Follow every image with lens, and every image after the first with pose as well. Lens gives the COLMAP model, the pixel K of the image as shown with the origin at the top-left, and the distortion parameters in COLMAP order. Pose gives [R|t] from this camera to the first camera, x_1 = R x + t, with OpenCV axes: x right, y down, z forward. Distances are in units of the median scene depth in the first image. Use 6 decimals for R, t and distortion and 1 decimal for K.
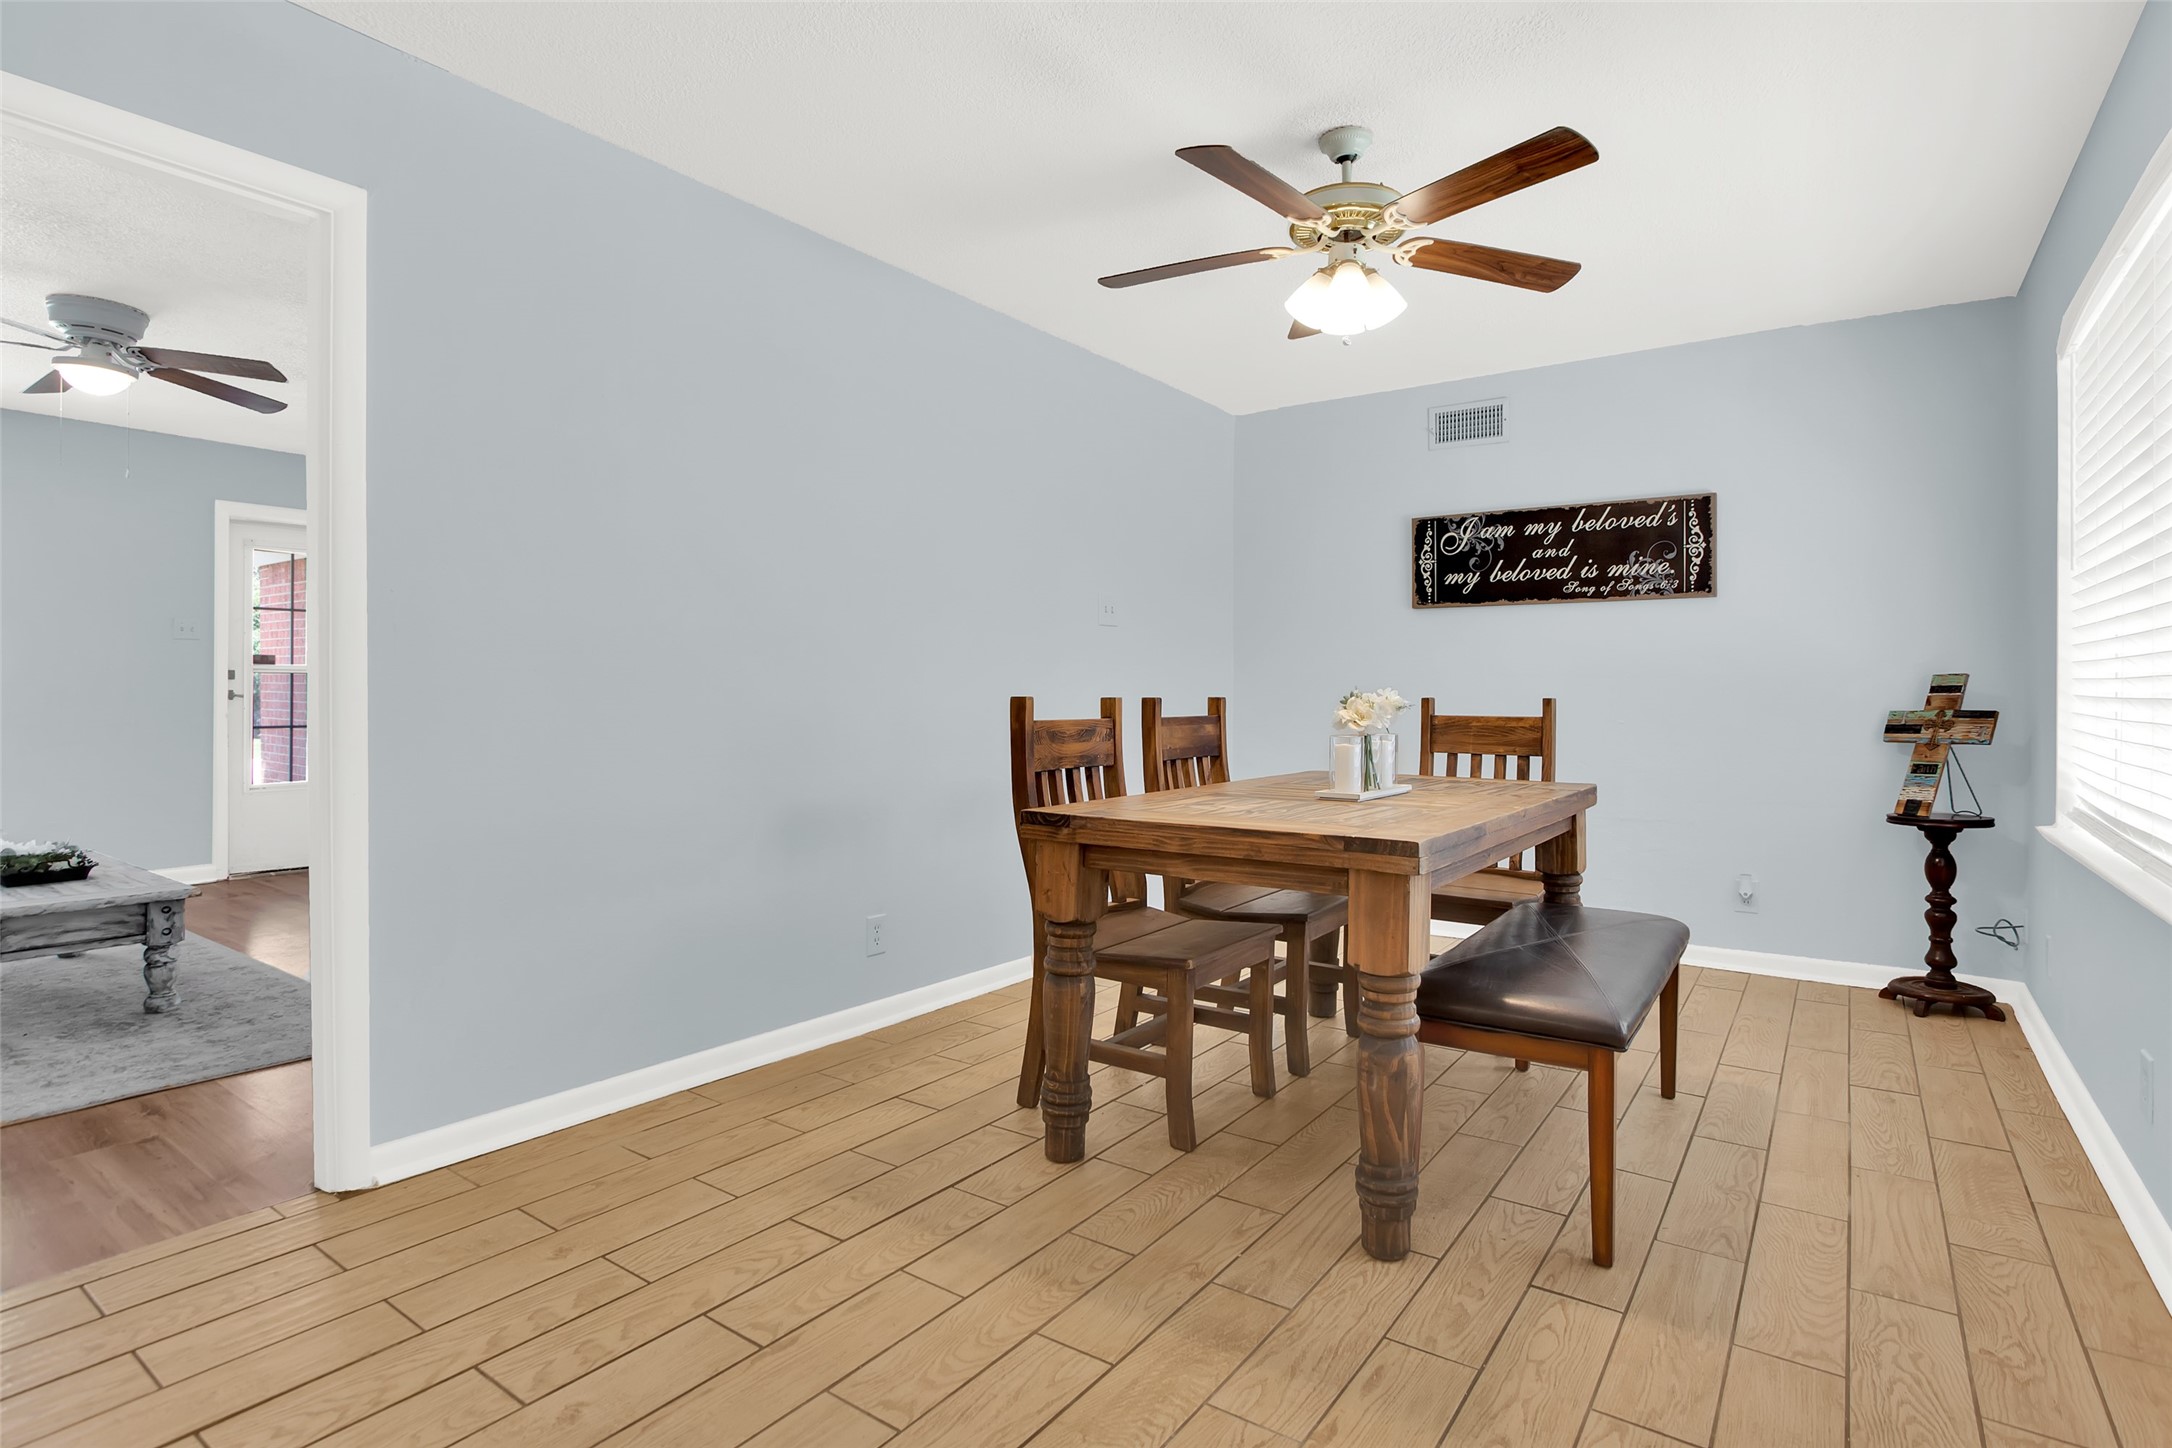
lens RADIAL K [[1097.1, 0, 1126.9], [0, 1097.1, 708.8], [0, 0, 1]] dist [-0.044103, 0.010501]
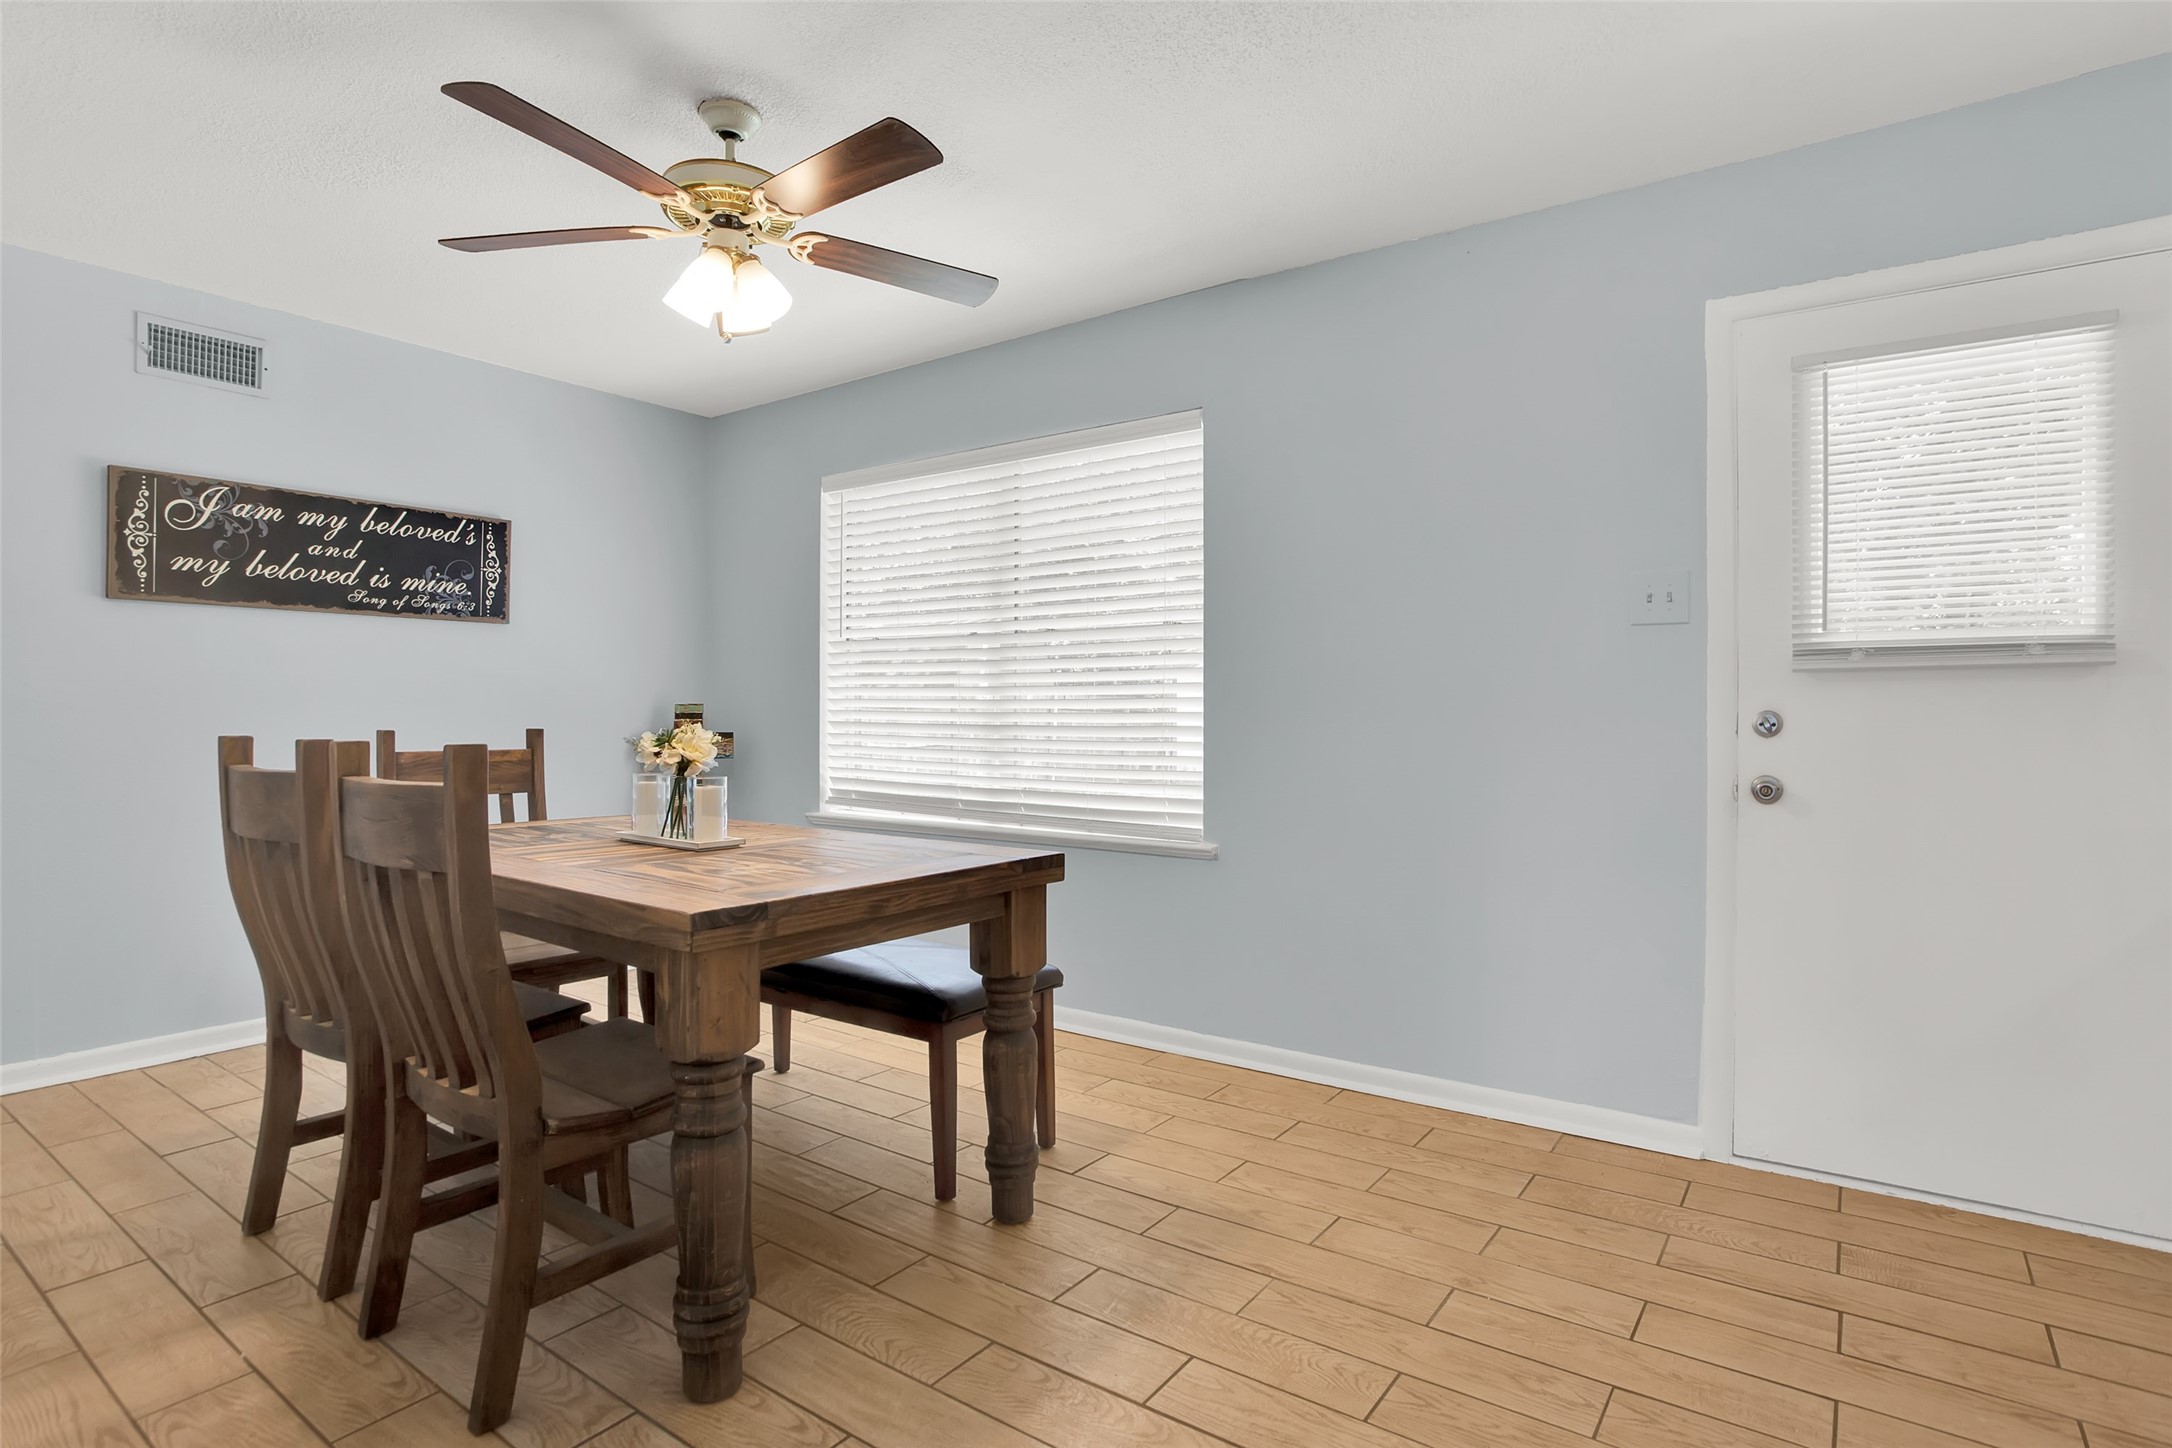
lens RADIAL K [[1097.1, 0, 1092.5], [0, 1097.1, 720.3], [0, 0, 1]] dist [-0.044103, 0.010501]
pose [[0.014370, -0.009365, 0.999853, -0.424324], [0.013382, 0.999868, 0.009173, -0.015376], [-0.999807, 0.013249, 0.014493, 0.420027]]
